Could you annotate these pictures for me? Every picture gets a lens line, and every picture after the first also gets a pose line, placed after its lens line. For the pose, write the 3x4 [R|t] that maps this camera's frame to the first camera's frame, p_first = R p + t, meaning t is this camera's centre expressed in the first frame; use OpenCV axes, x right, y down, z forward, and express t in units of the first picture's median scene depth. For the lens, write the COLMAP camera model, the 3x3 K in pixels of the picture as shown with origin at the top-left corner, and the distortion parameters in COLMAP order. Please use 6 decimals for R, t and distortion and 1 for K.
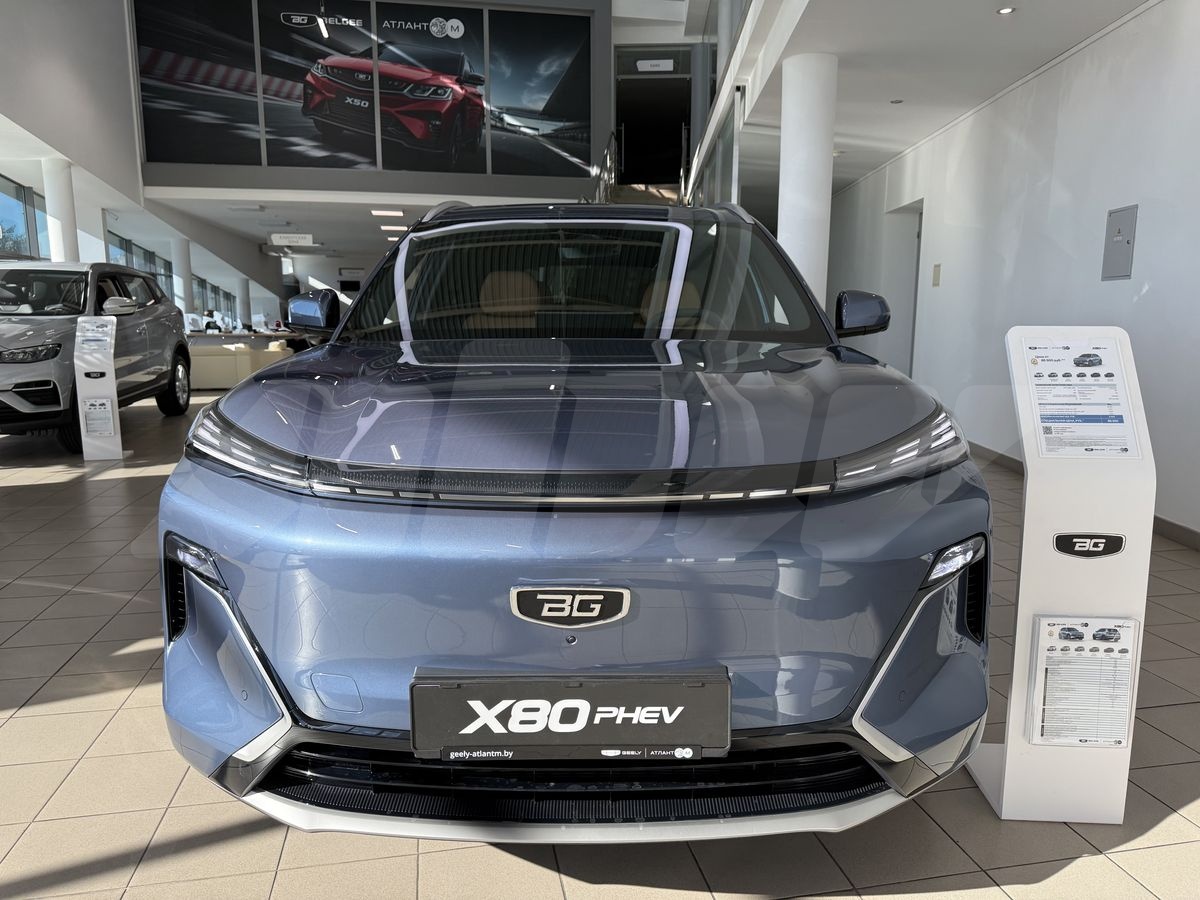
lens RADIAL K [[845.9, 0, 593.1], [0, 845.9, 460.1], [0, 0, 1]] dist [0.017542, -0.018324]
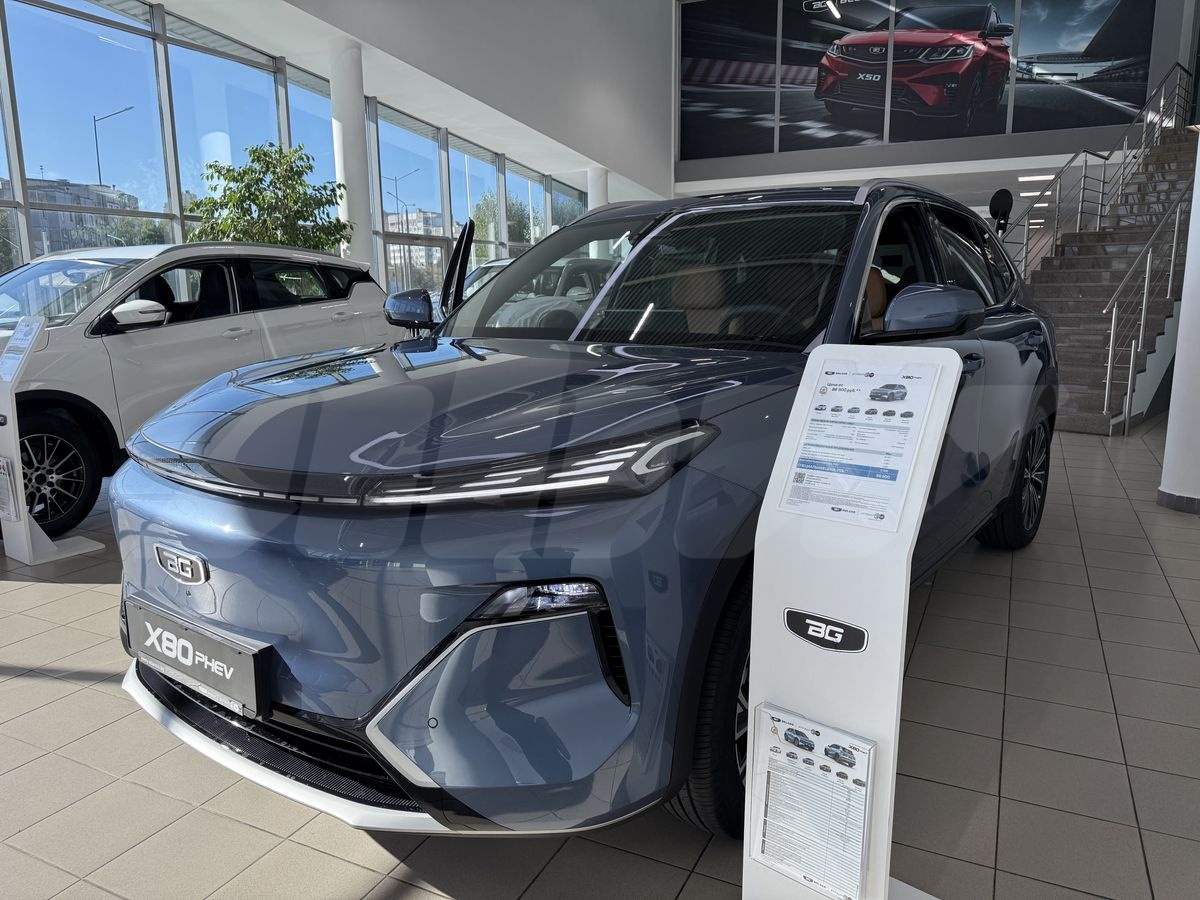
lens RADIAL K [[845.9, 0, 600.8], [0, 845.9, 443.6], [0, 0, 1]] dist [0.017542, -0.018324]
pose [[0.797633, 0.099100, -0.594946, 0.105026], [-0.092367, 0.994844, 0.041876, -0.010197], [0.596028, 0.021552, 0.802674, 0.031213]]
